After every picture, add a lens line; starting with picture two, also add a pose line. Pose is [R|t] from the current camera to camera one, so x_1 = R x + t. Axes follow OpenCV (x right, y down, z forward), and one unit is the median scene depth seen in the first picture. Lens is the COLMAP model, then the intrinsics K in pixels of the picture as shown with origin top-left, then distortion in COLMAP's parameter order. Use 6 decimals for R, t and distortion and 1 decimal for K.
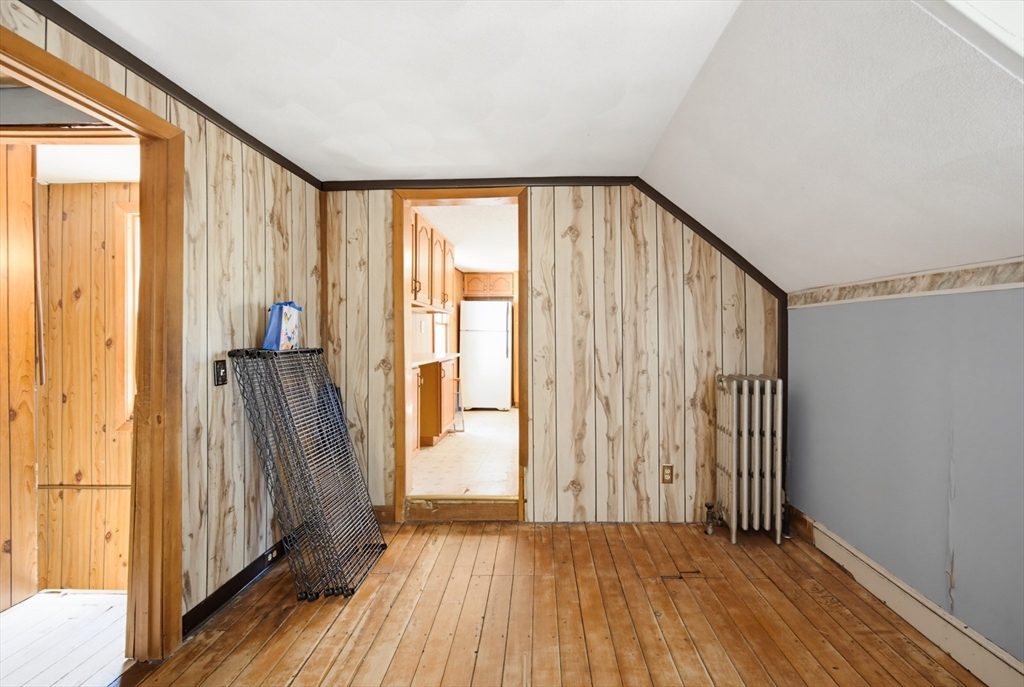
lens RADIAL K [[416.9, 0, 514.4], [0, 416.9, 341.5], [0, 0, 1]] dist [0.001567, -0.000331]
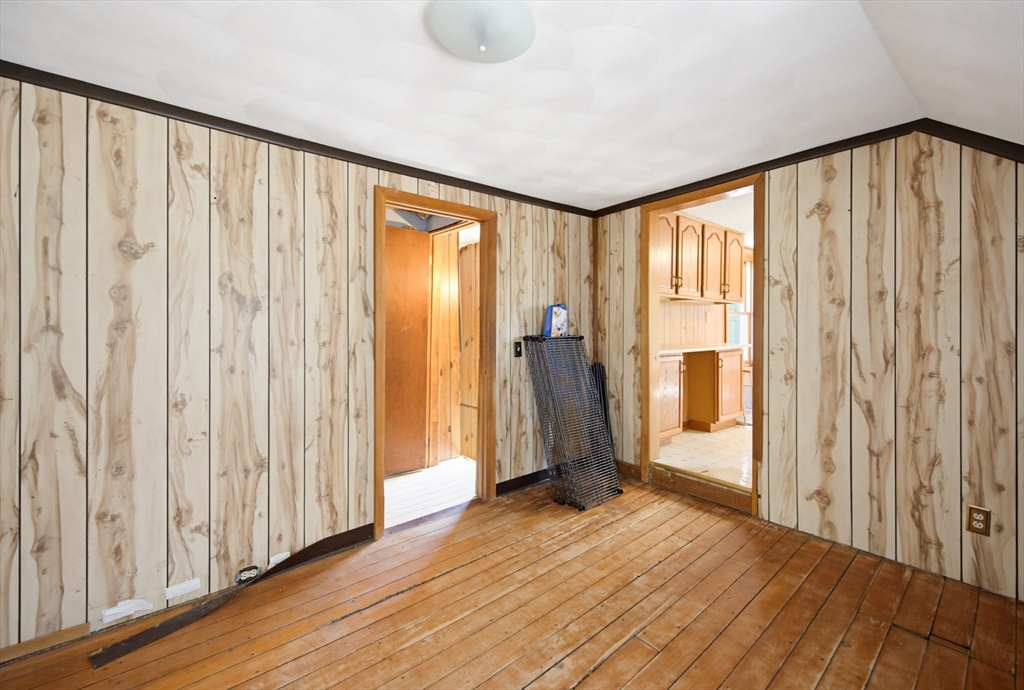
lens RADIAL K [[416.9, 0, 514.4], [0, 416.9, 343.0], [0, 0, 1]] dist [0.001567, -0.000331]
pose [[0.652809, 0.031238, -0.756878, 0.393159], [-0.008813, 0.999395, 0.033646, -0.004488], [0.757471, -0.015294, 0.652689, -0.069681]]
